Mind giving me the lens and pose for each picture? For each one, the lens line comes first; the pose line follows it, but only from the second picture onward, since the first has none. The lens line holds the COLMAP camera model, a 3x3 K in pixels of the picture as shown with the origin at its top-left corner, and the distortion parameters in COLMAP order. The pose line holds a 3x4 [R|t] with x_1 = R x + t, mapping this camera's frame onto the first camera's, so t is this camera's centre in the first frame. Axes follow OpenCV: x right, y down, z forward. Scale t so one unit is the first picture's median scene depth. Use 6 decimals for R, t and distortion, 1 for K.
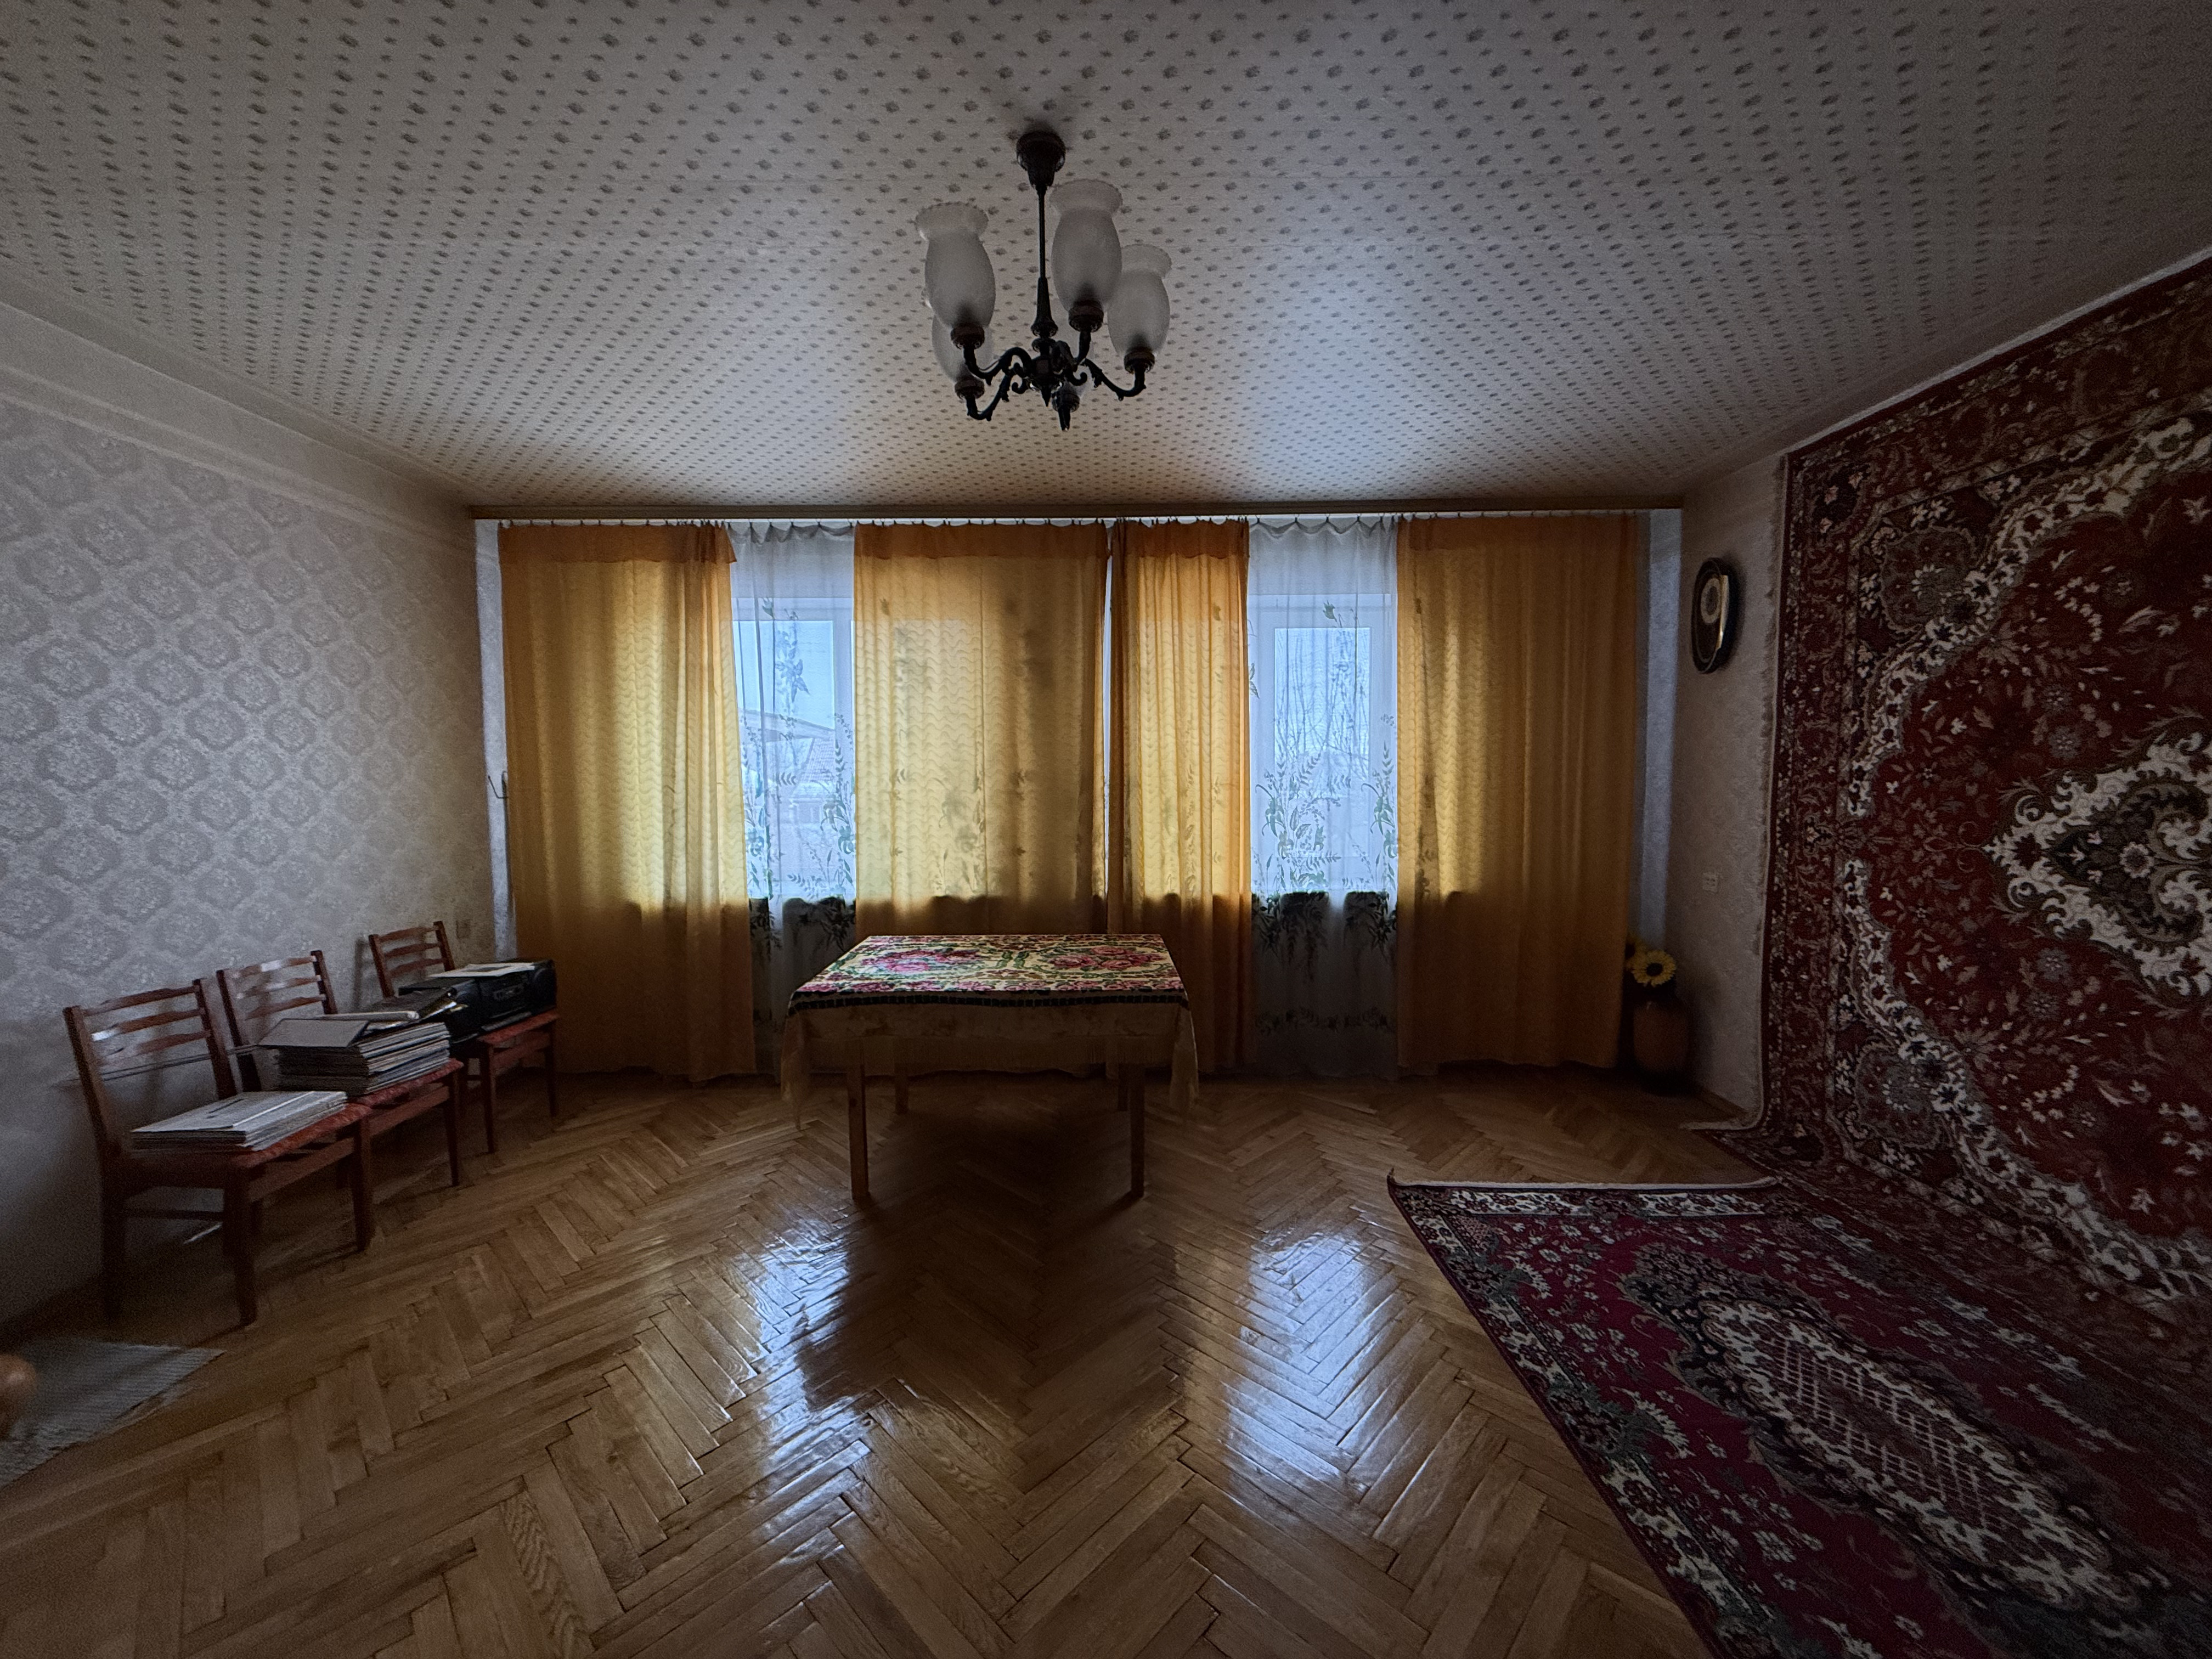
lens RADIAL K [[867.9, 0, 1100.2], [0, 867.9, 833.3], [0, 0, 1]] dist [0.001479, -0.000564]
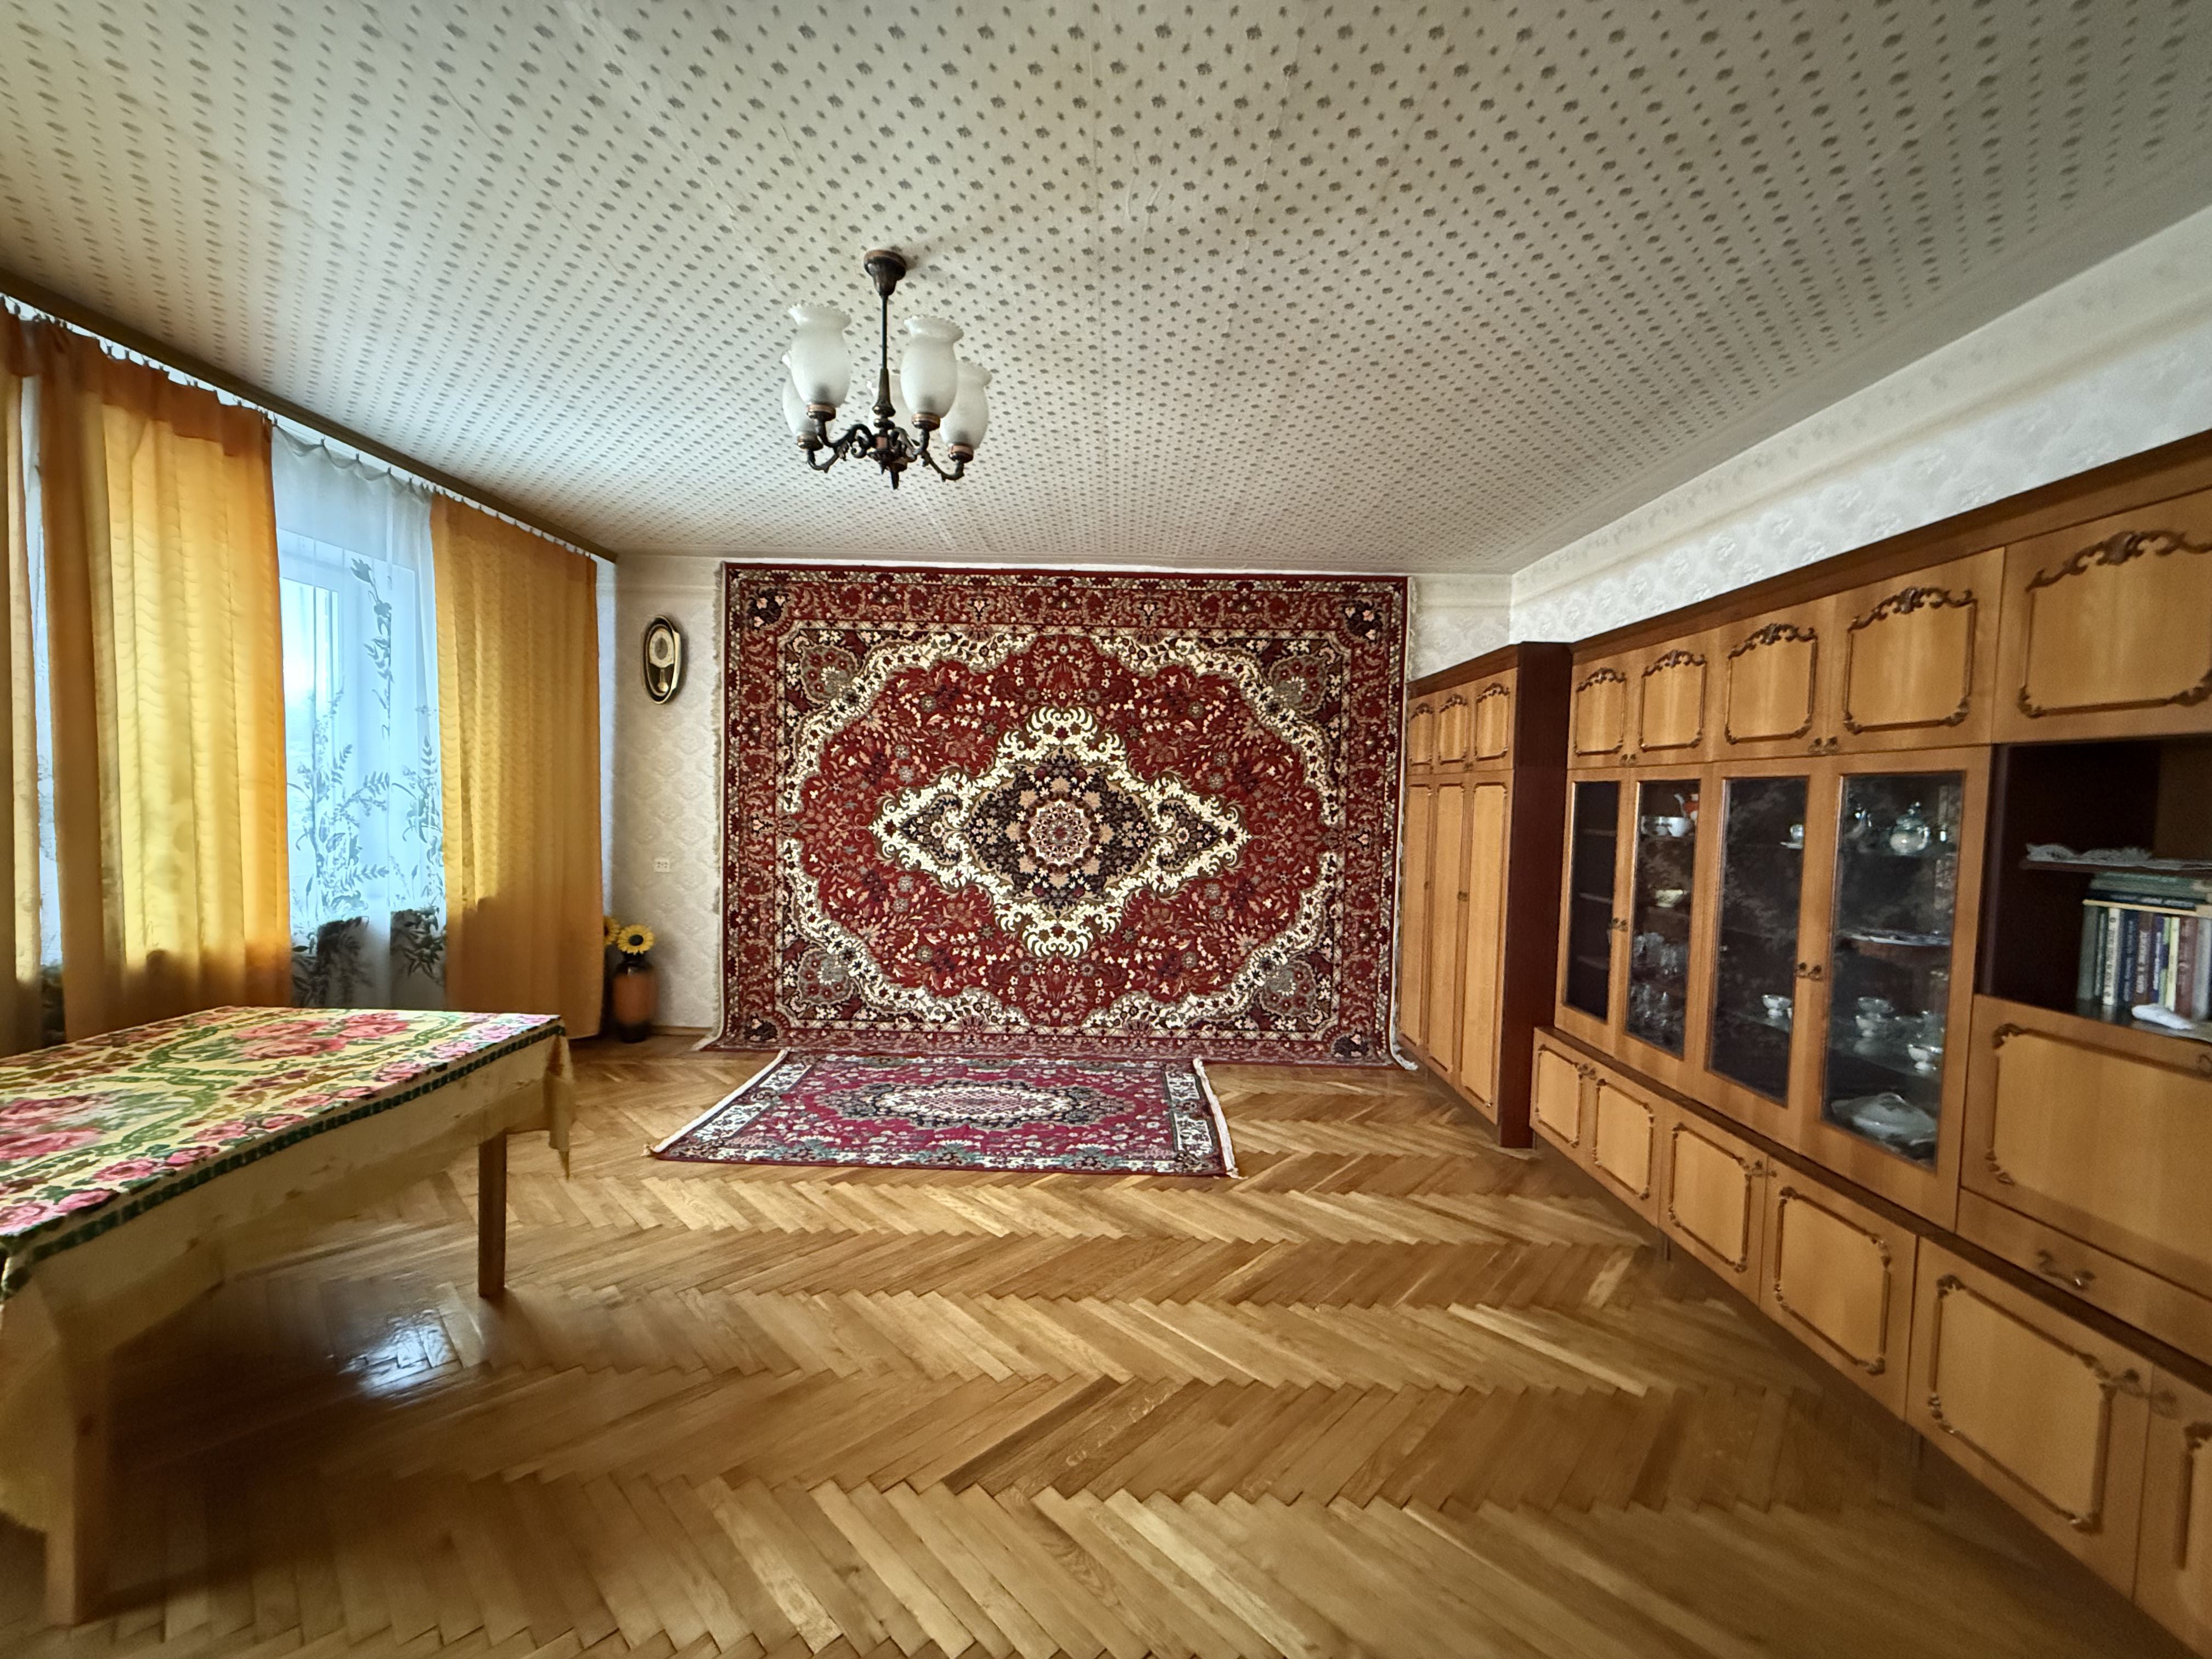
lens RADIAL K [[867.9, 0, 1099.4], [0, 867.9, 834.7], [0, 0, 1]] dist [0.001479, -0.000564]
pose [[0.029281, -0.039988, 0.998771, -0.779358], [0.038557, 0.998501, 0.038846, -0.019979], [-0.998827, 0.037372, 0.030778, 0.420097]]
